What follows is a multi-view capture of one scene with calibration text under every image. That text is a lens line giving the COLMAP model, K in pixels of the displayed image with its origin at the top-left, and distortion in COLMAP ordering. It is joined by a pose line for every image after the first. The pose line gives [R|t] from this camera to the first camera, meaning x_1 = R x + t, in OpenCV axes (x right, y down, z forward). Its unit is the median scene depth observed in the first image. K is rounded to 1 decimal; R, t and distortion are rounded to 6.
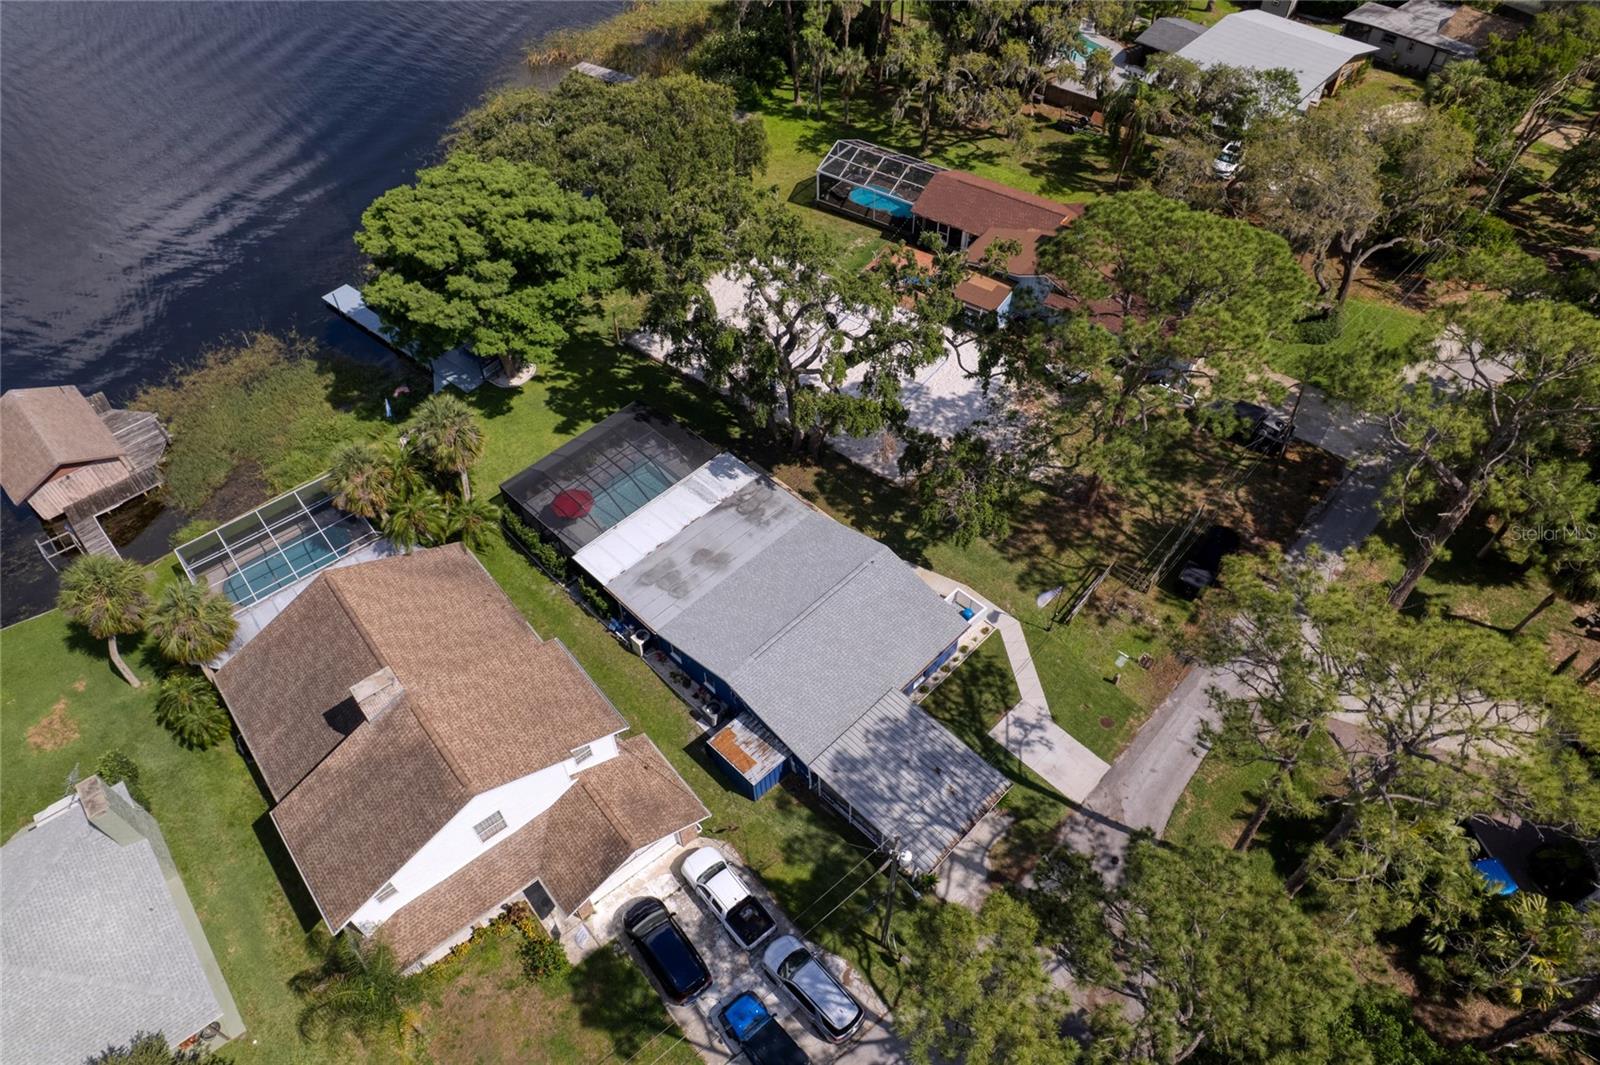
lens RADIAL K [[1019.3, 0, 800.0], [0, 1019.3, 532.5], [0, 0, 1]] dist [-0.083887, 0.054573]
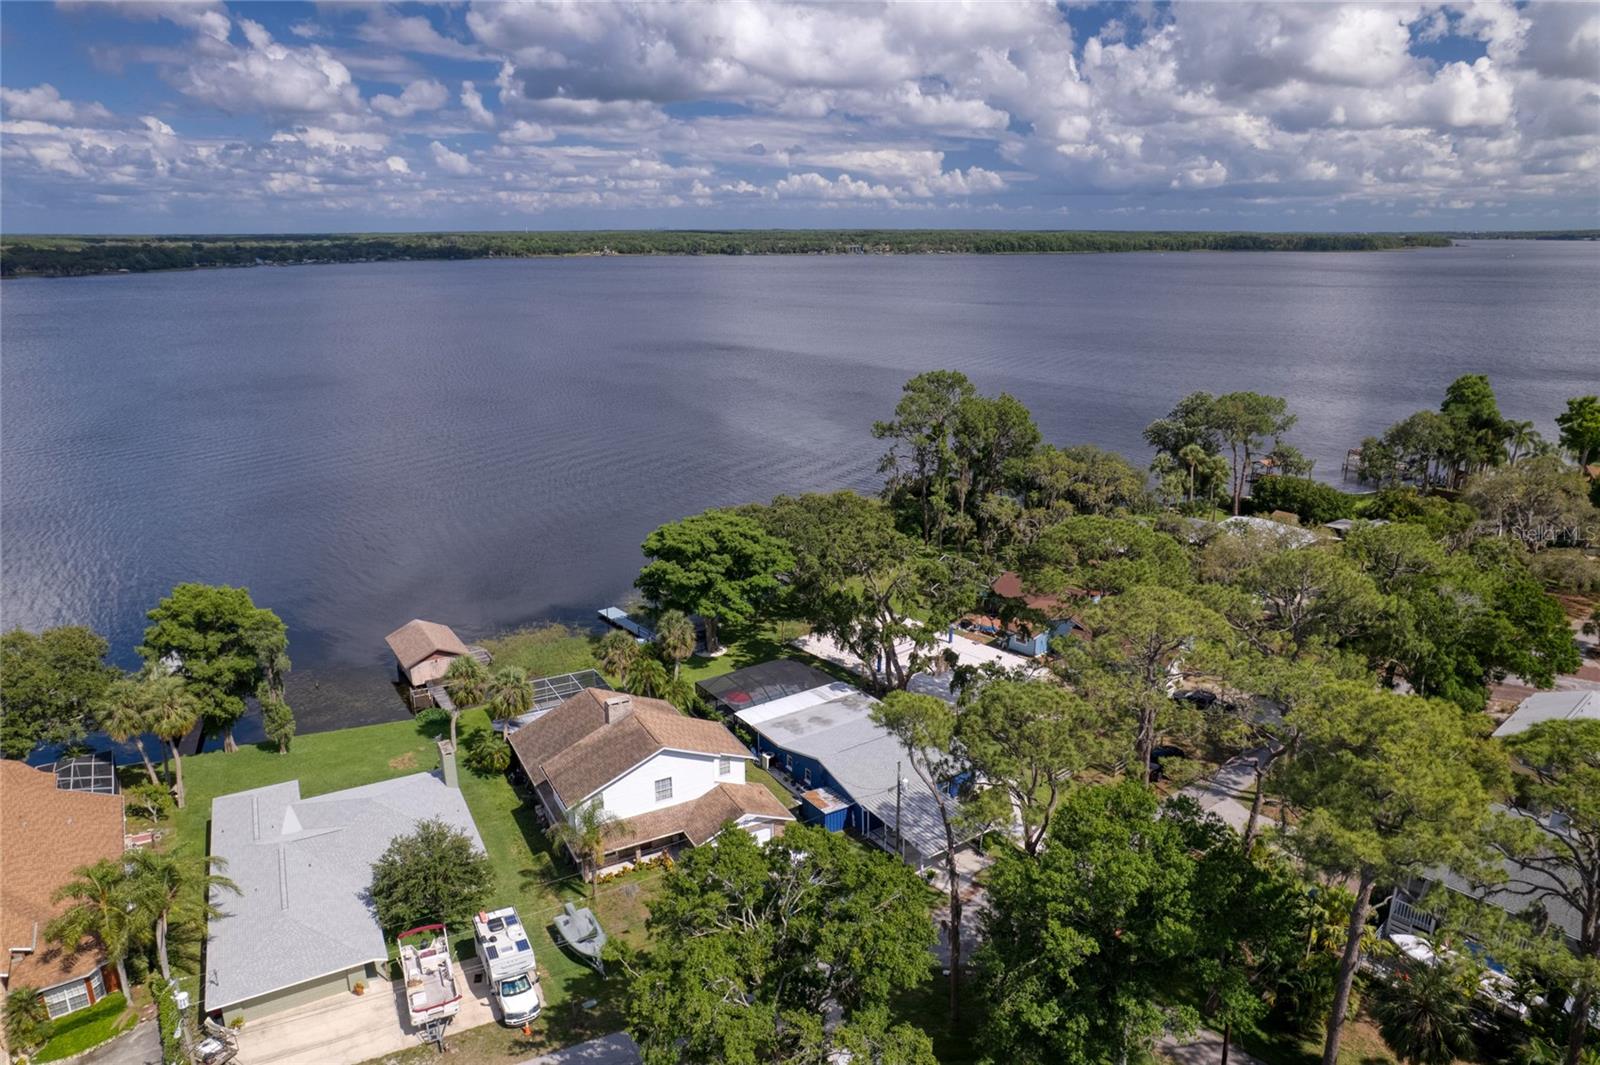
lens RADIAL K [[1019.3, 0, 800.0], [0, 1019.3, 532.5], [0, 0, 1]] dist [-0.083887, 0.054573]
pose [[0.980619, 0.064027, -0.185166, 0.144636], [-0.154008, 0.836113, -0.526495, 0.585604], [0.121110, 0.544808, 0.829769, -0.435837]]
